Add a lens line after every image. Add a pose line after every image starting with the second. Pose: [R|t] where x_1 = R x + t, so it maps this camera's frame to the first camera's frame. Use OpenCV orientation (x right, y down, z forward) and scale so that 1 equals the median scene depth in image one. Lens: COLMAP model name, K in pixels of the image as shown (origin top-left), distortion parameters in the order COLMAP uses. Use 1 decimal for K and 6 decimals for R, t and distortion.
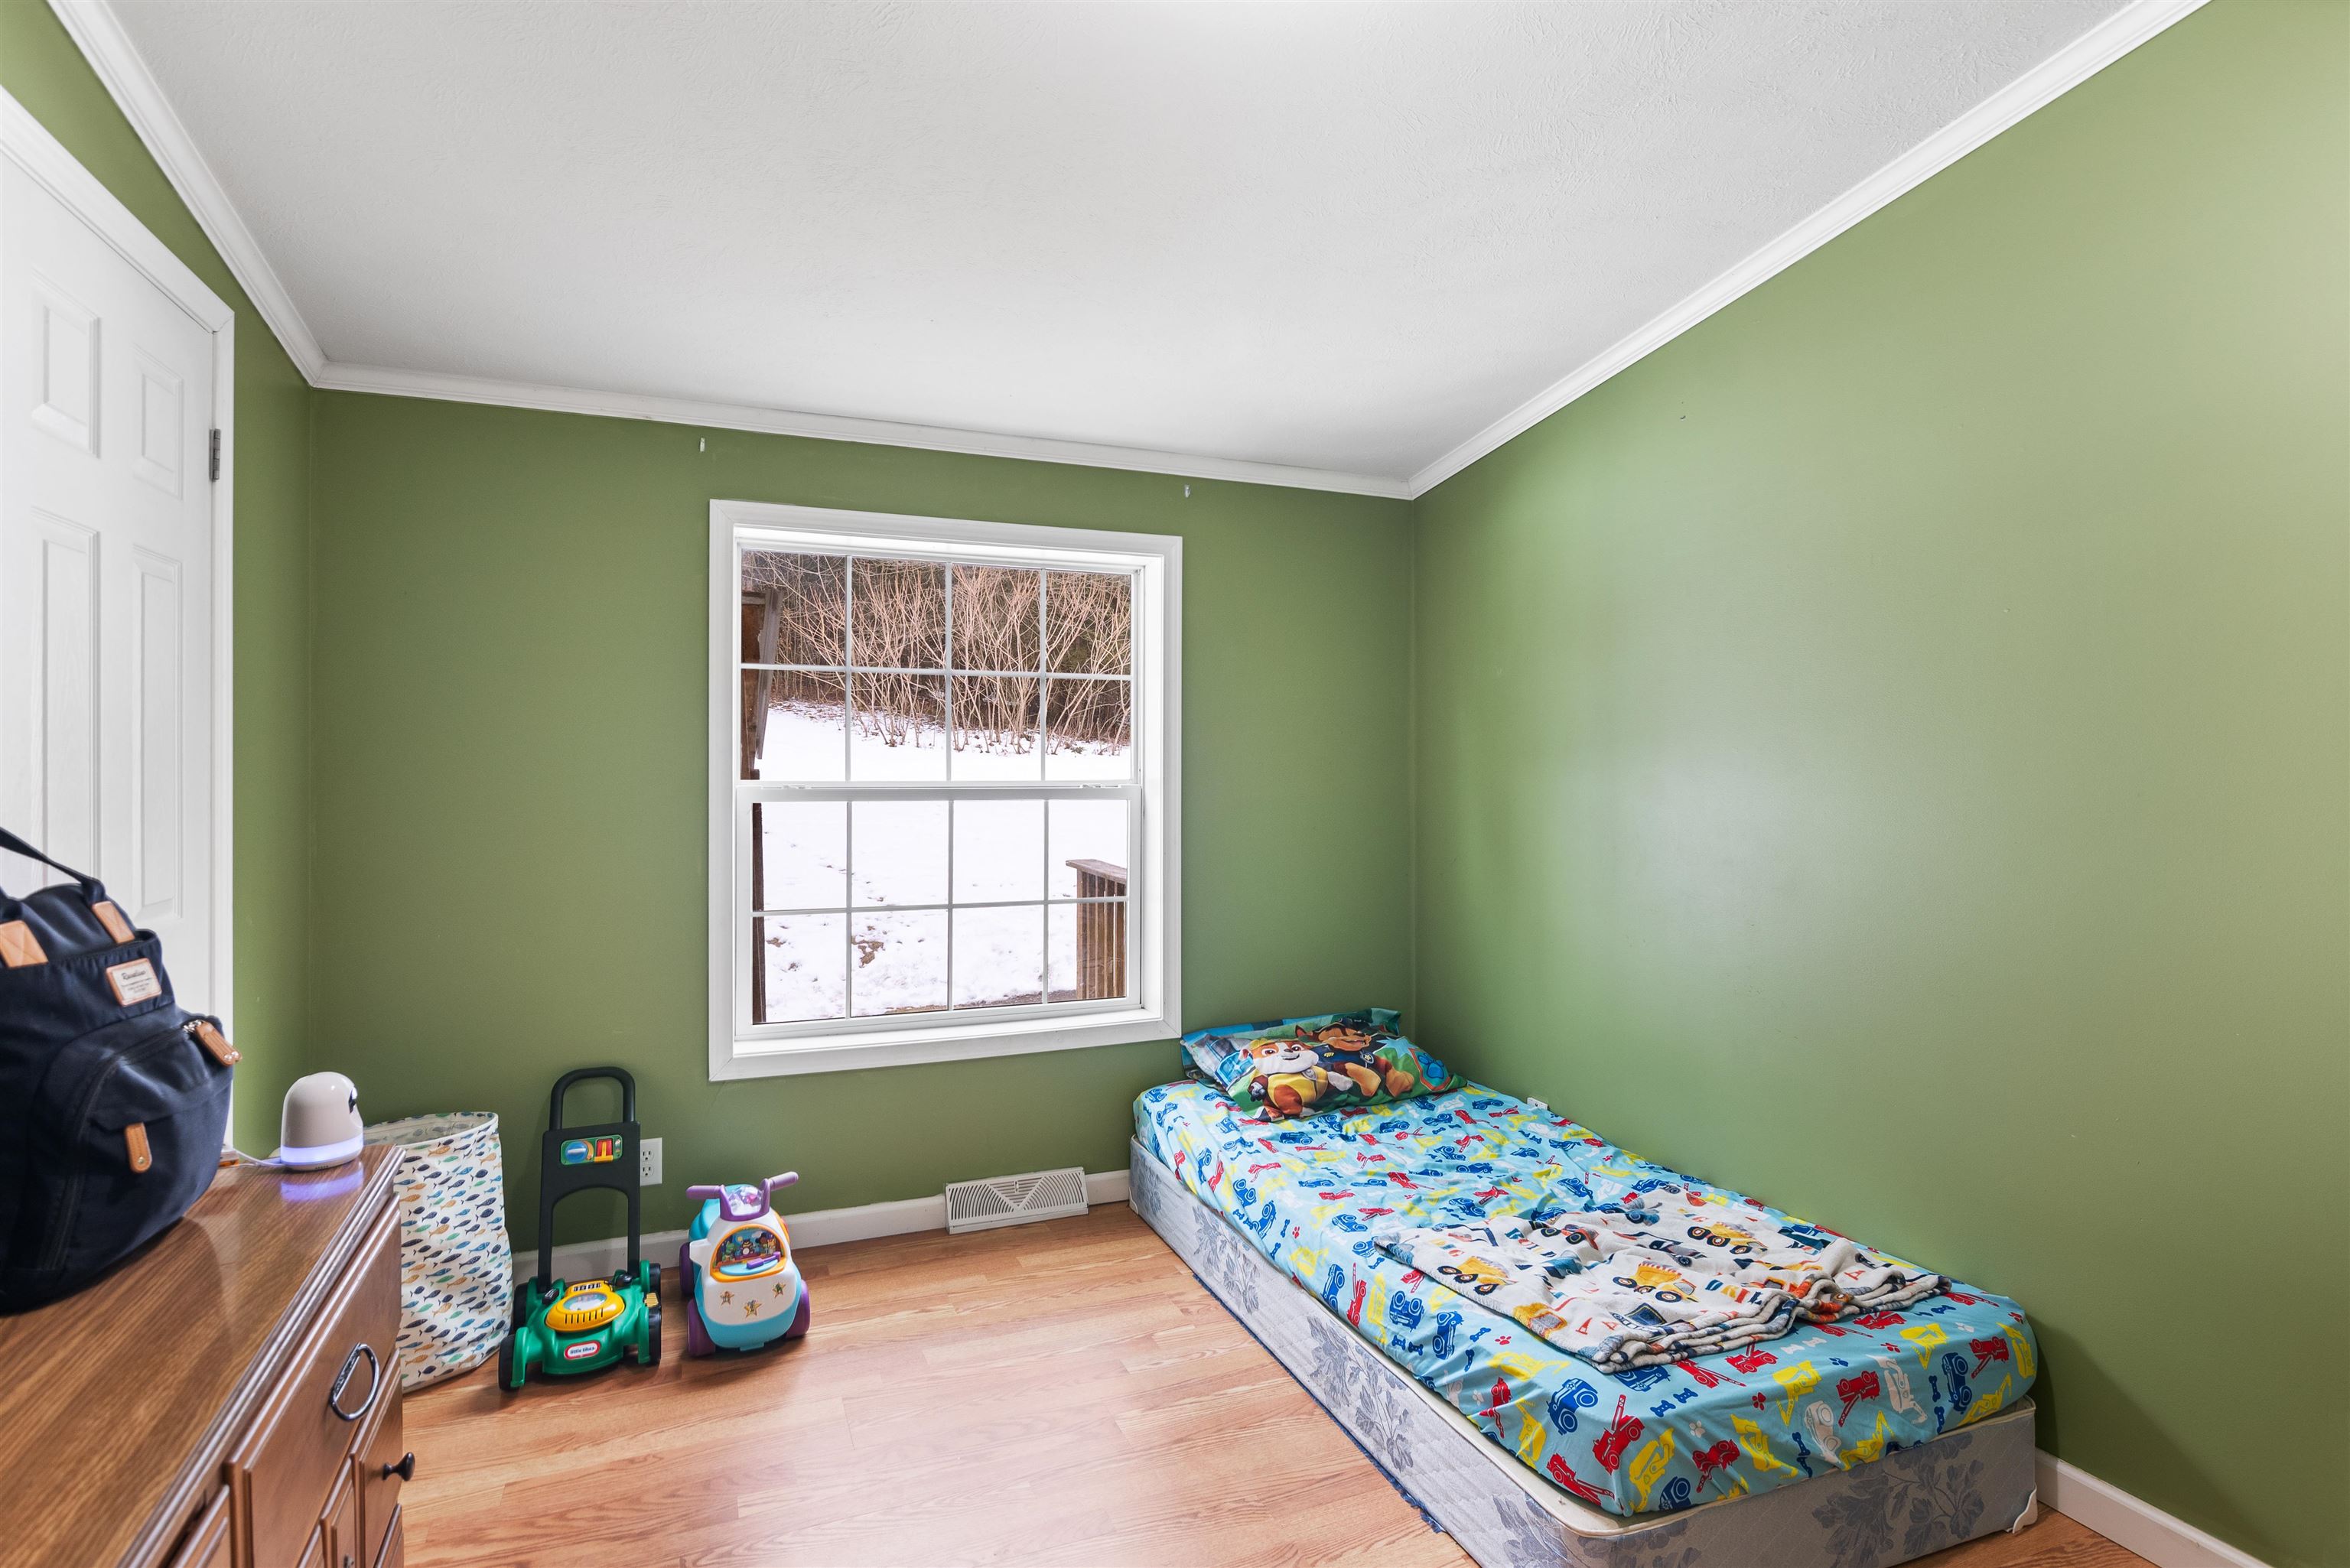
lens RADIAL K [[1169.0, 0, 1222.1], [0, 1169.0, 776.7], [0, 0, 1]] dist [-0.001383, 0.002177]
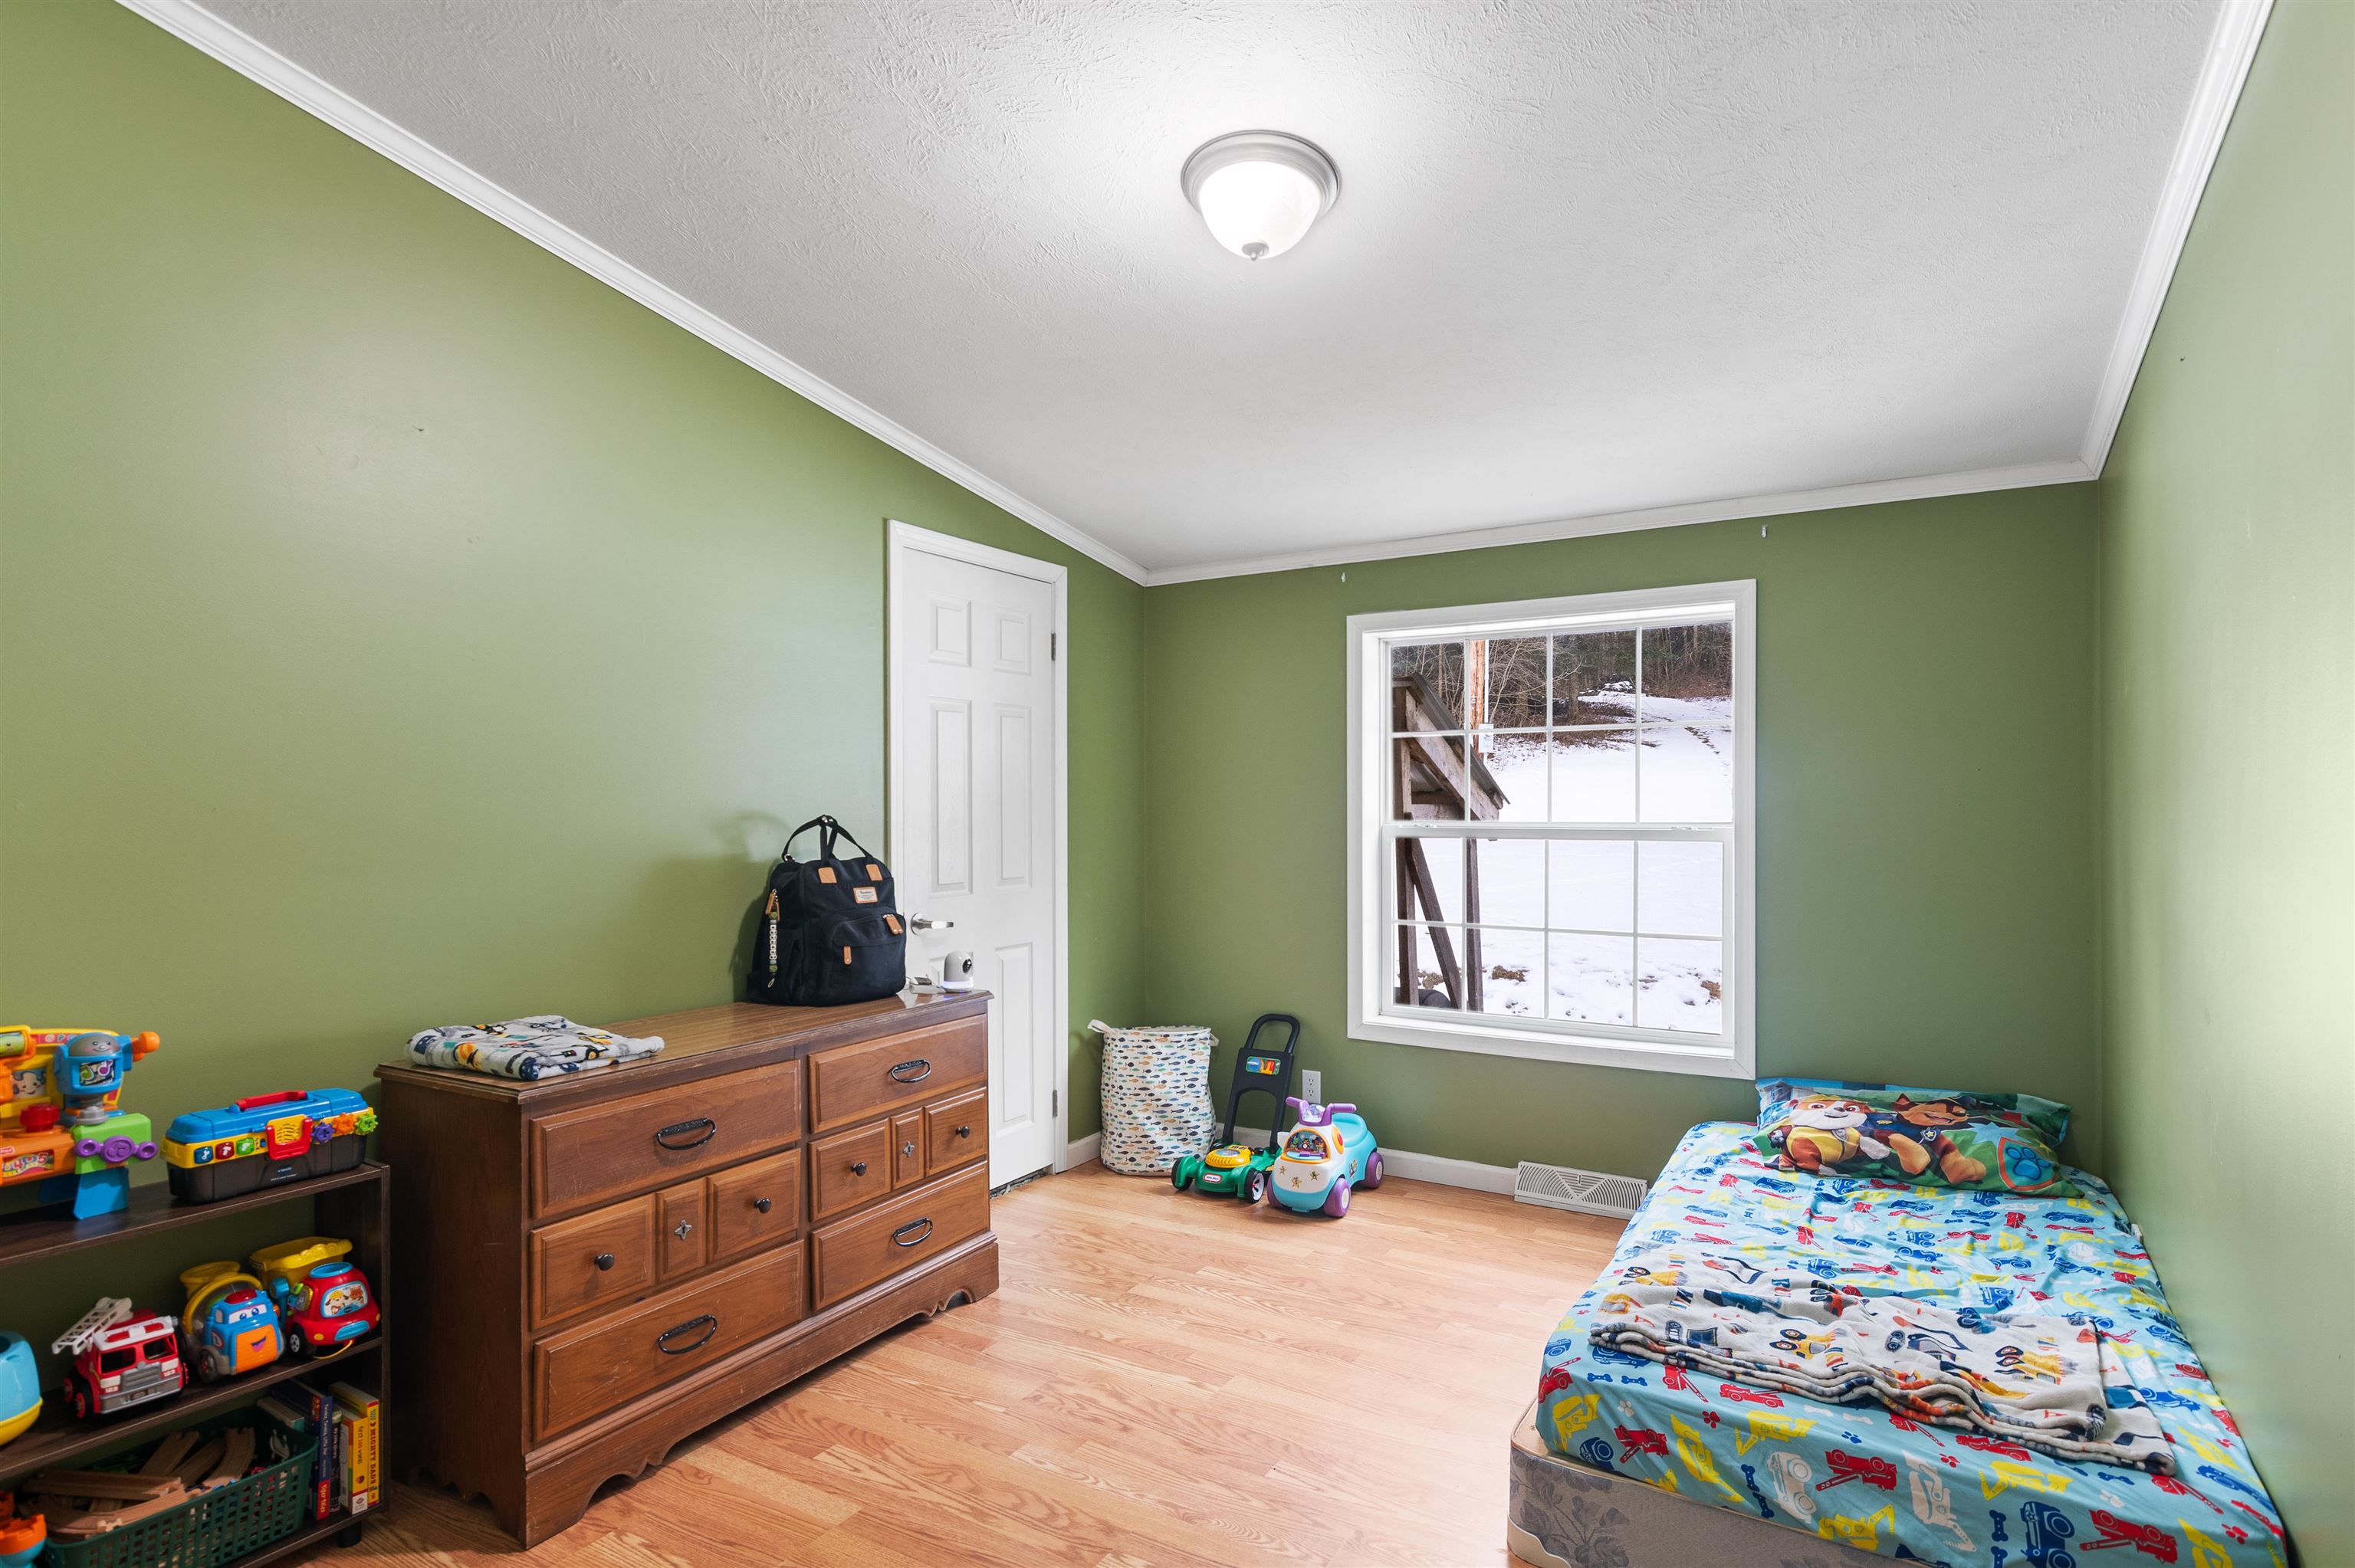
lens RADIAL K [[1191.9, 0, 1180.7], [0, 1191.9, 836.8], [0, 0, 1]] dist [0.001810, 0.000629]
pose [[0.606267, 0.017105, -0.795077, 0.649239], [-0.005671, 0.999836, 0.017186, 0.000211], [0.795241, -0.005910, 0.606265, -0.010806]]
